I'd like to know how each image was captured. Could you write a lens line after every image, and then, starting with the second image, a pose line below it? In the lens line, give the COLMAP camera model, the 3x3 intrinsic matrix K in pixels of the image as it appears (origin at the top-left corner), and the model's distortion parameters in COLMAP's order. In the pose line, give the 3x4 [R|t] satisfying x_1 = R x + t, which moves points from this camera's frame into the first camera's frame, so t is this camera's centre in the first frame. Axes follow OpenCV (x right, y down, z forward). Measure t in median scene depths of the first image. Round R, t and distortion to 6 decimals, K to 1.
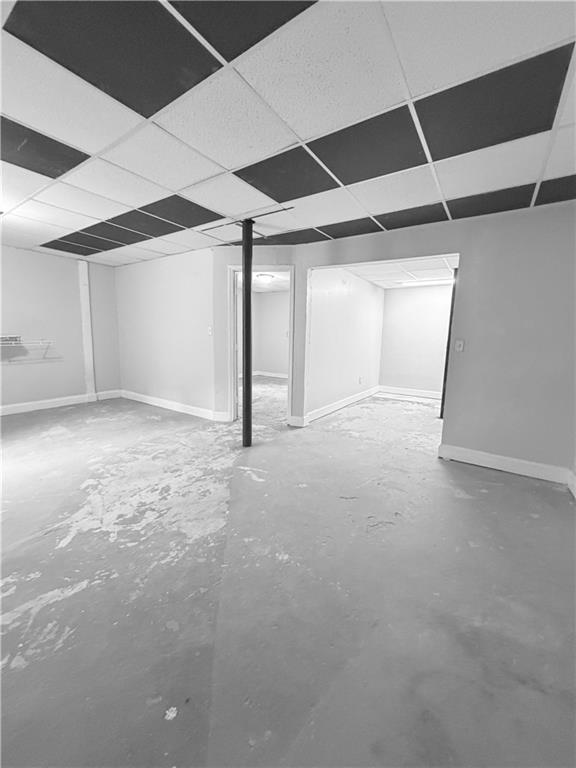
lens RADIAL K [[305.7, 0, 289.1], [0, 305.7, 381.7], [0, 0, 1]] dist [-0.000662, -0.000039]
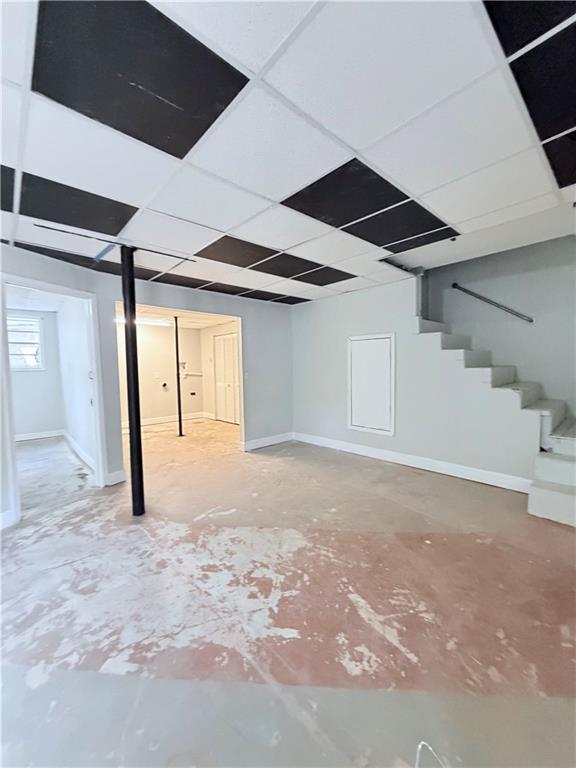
lens RADIAL K [[305.7, 0, 289.1], [0, 305.7, 381.7], [0, 0, 1]] dist [-0.000662, -0.000039]
pose [[0.226570, -0.078667, 0.970813, -1.060240], [0.167740, 0.984992, 0.040669, -0.132471], [-0.959442, 0.153630, 0.236365, 0.496042]]
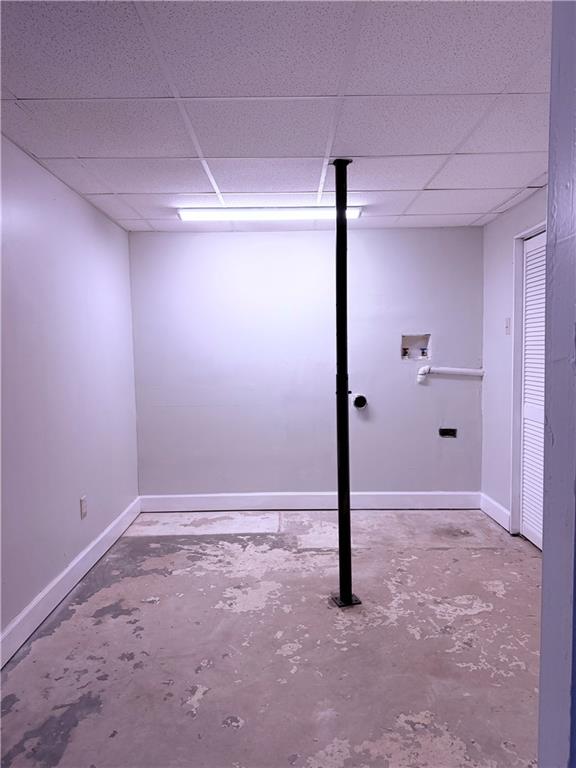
lens RADIAL K [[536.2, 0, 288.0], [0, 536.2, 384.0], [0, 0, 1]] dist [-0.001479, -0.000353]
pose [[0.827804, -0.068190, 0.556857, 0.252913], [0.111783, 0.992731, -0.044608, -0.184225], [-0.549768, 0.099174, 0.829410, 0.978807]]
